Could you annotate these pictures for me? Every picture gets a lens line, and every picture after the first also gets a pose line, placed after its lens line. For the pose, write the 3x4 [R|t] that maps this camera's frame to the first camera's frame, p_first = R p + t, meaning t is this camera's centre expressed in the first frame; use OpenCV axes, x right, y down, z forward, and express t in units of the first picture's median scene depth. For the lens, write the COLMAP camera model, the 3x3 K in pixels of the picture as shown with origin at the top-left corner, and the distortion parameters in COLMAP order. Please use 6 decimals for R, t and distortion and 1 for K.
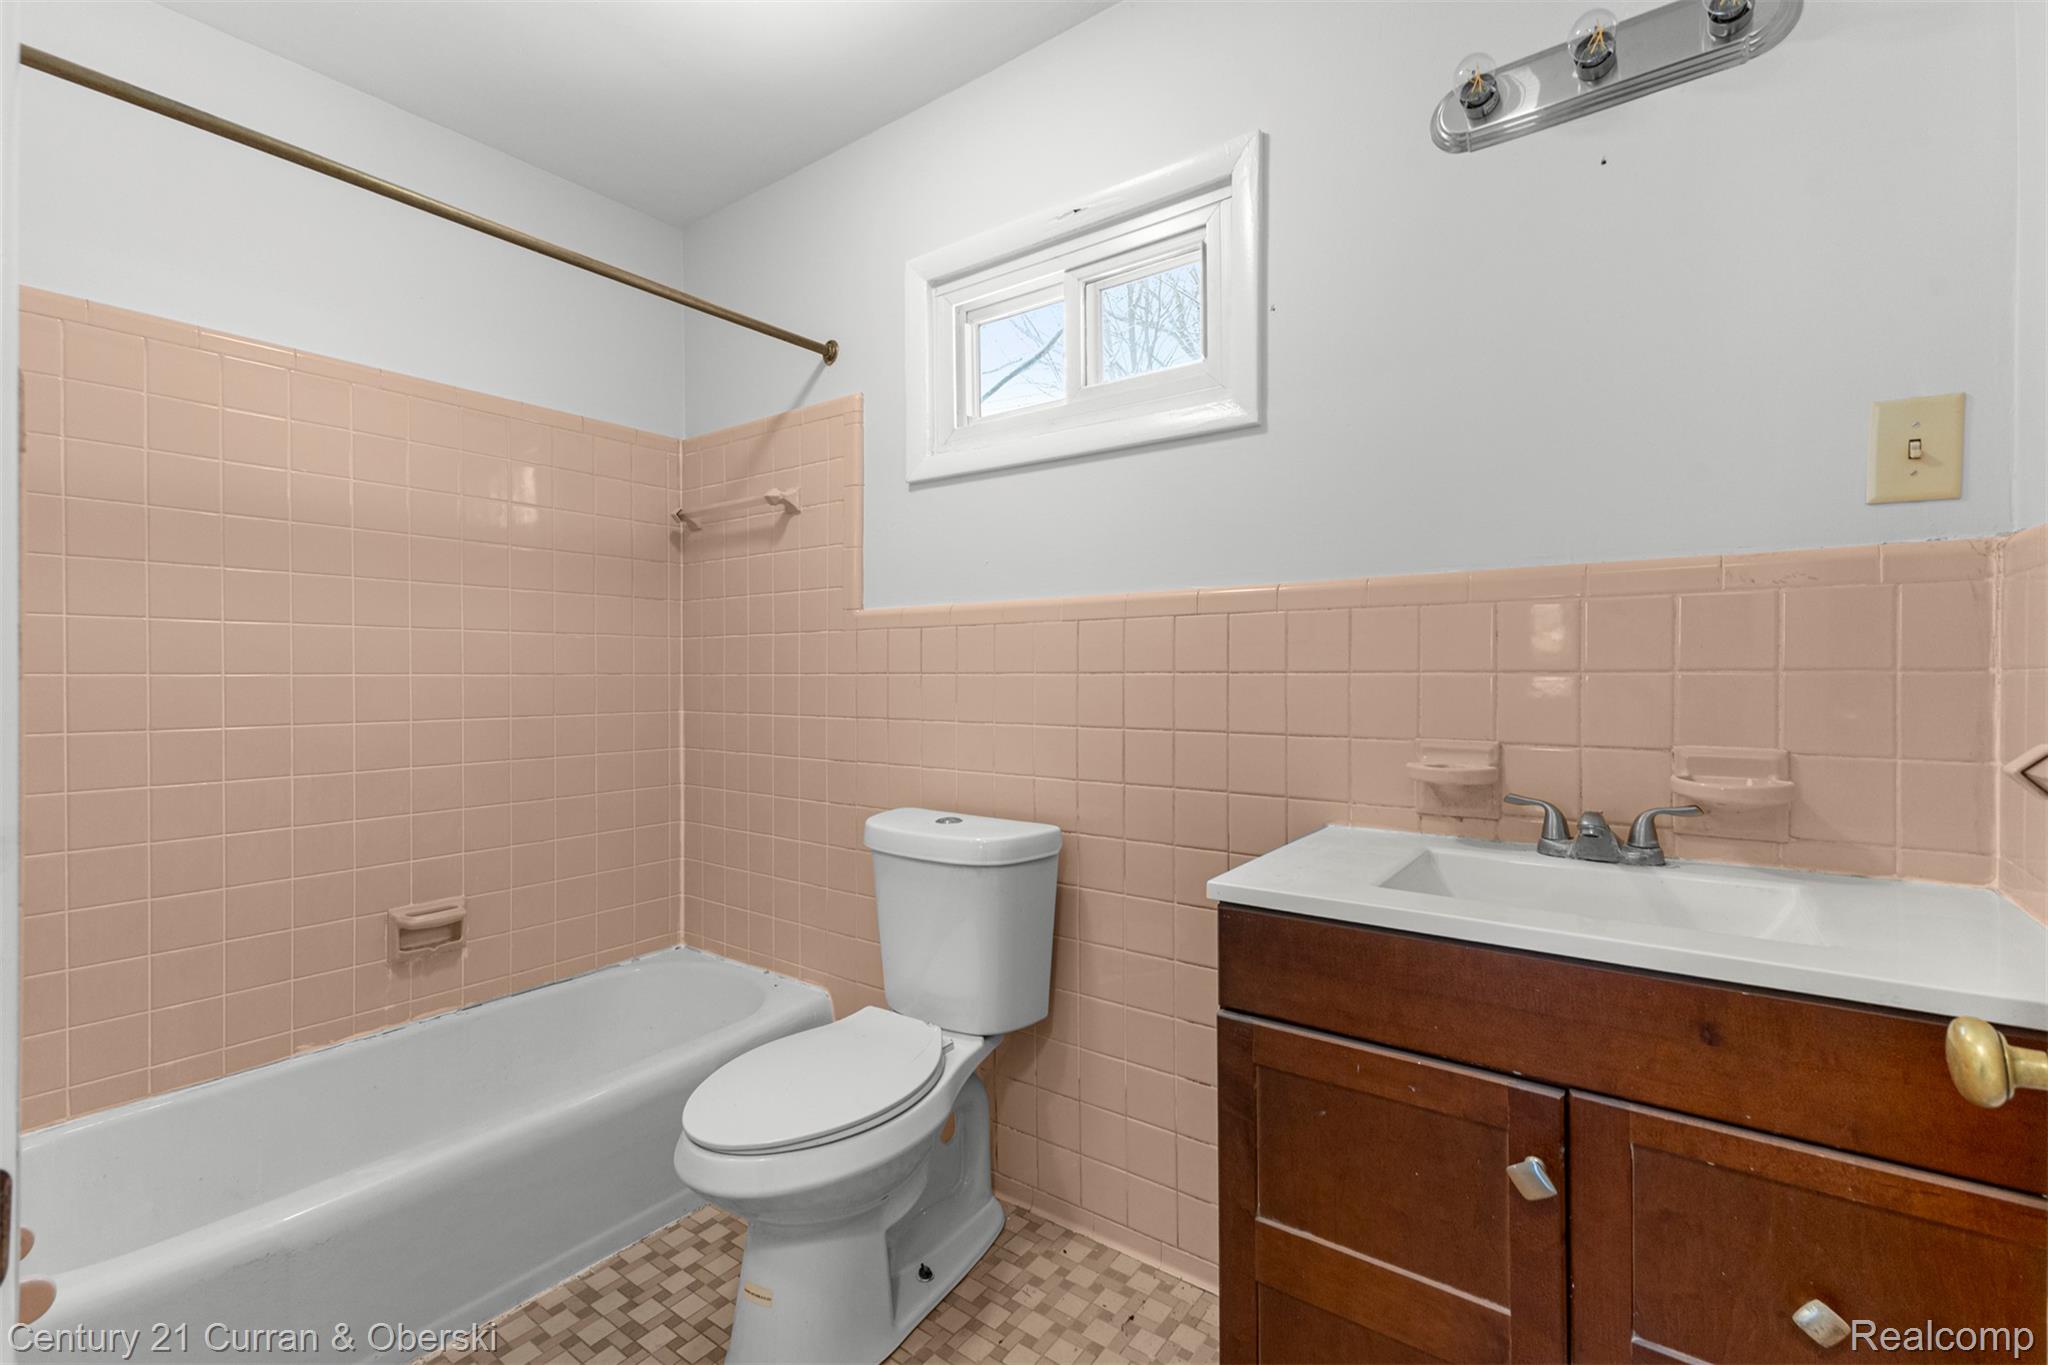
lens RADIAL K [[888.6, 0, 1021.2], [0, 888.6, 675.6], [0, 0, 1]] dist [0.020962, -0.000027]
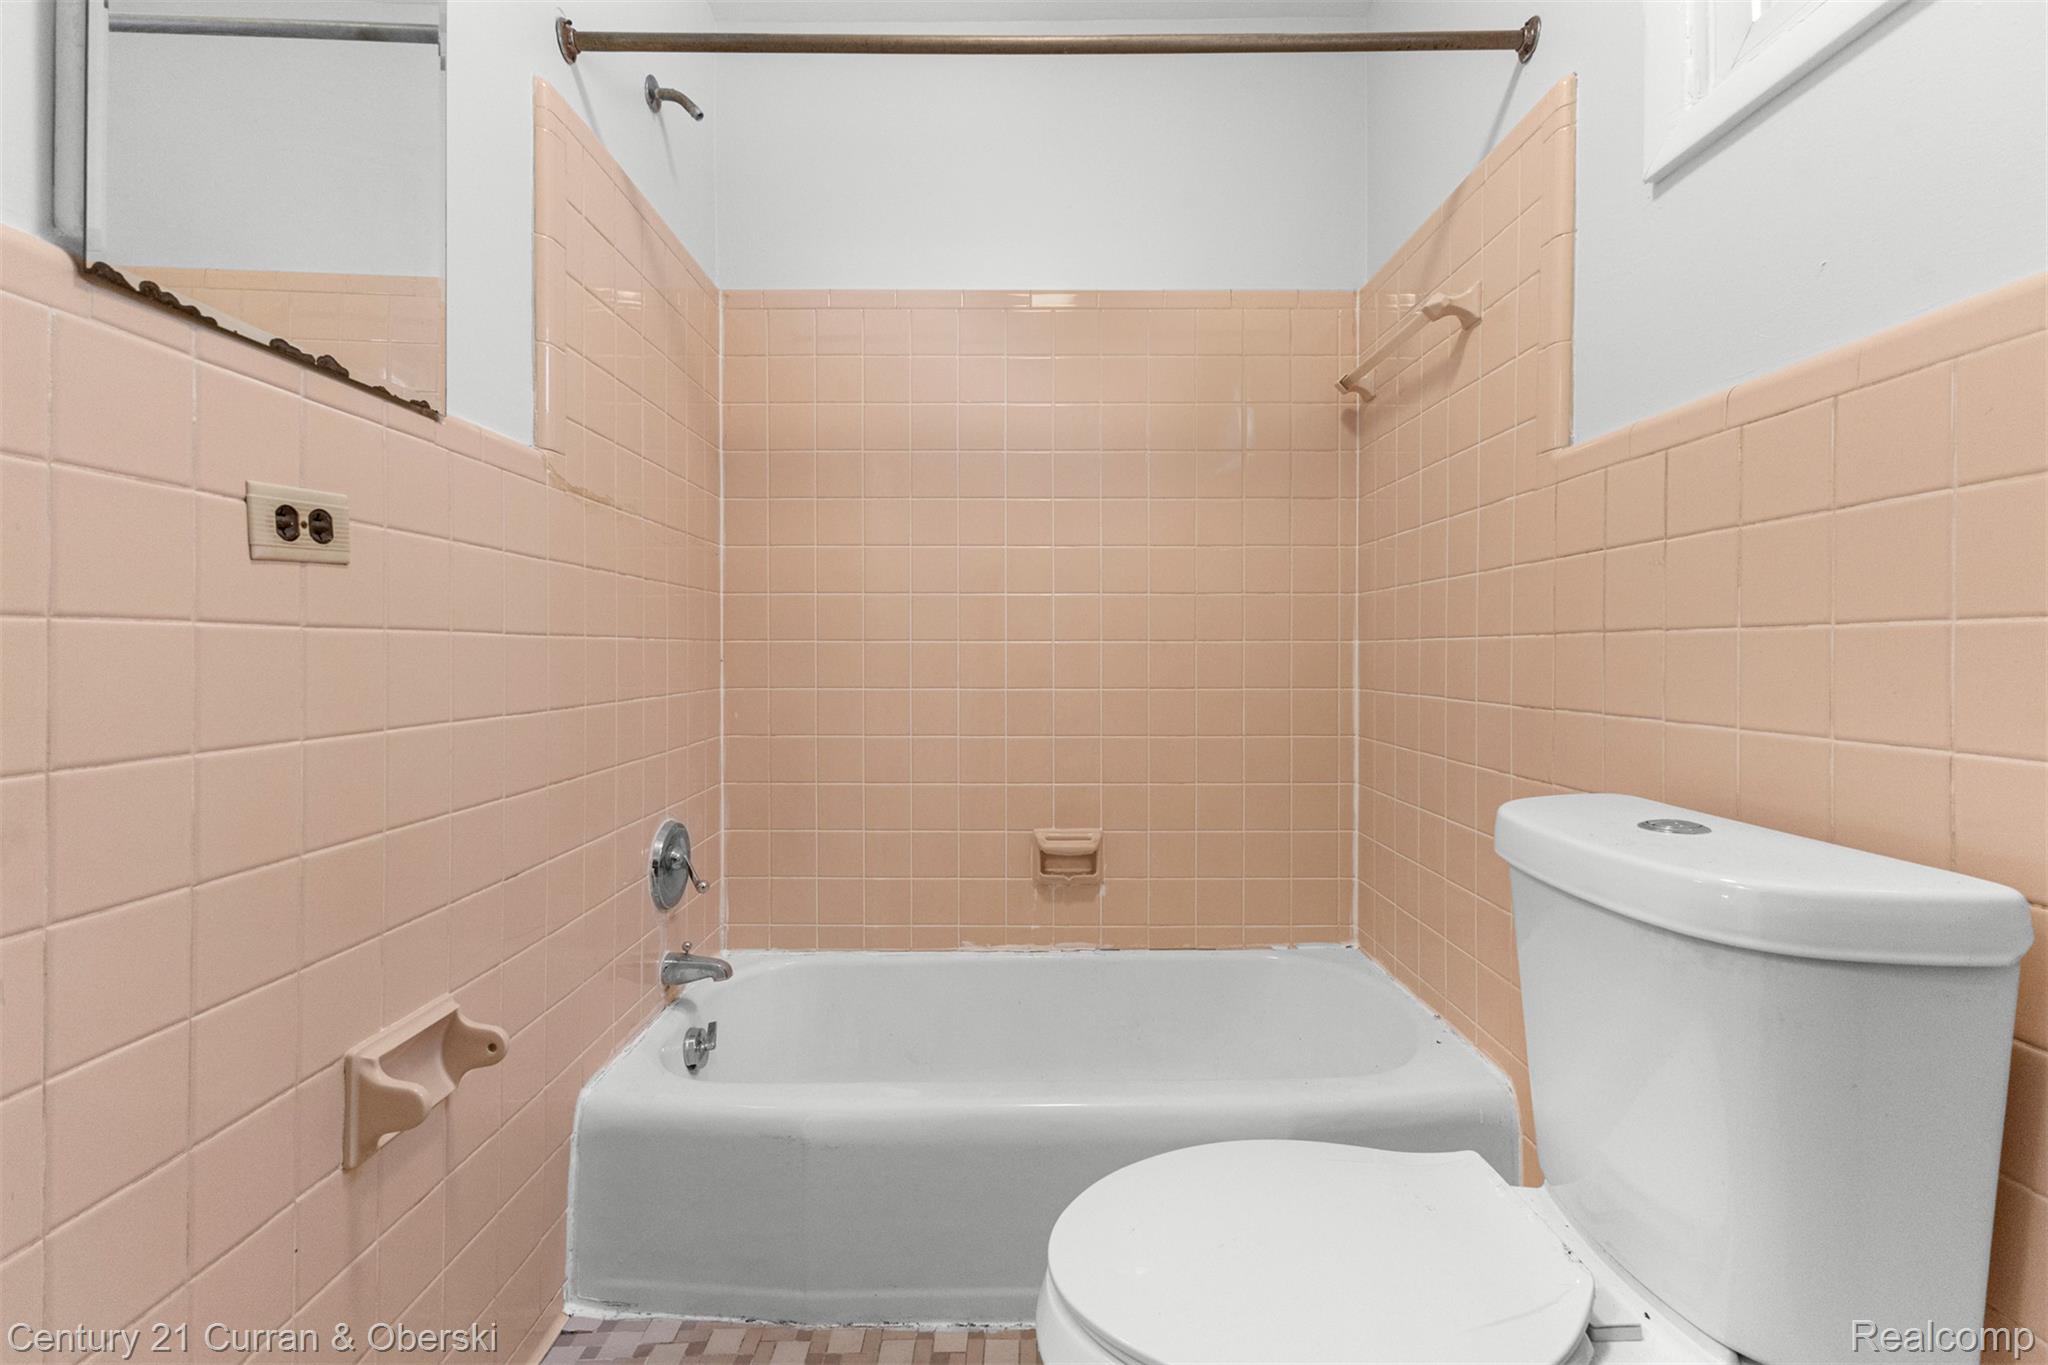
lens RADIAL K [[885.5, 0, 1023.1], [0, 885.5, 657.2], [0, 0, 1]] dist [0.022466, -0.007578]
pose [[0.596096, 0.001168, -0.802912, 0.077620], [0.004306, 0.999980, 0.004651, 0.059676], [0.802901, -0.006229, 0.596079, 0.378397]]
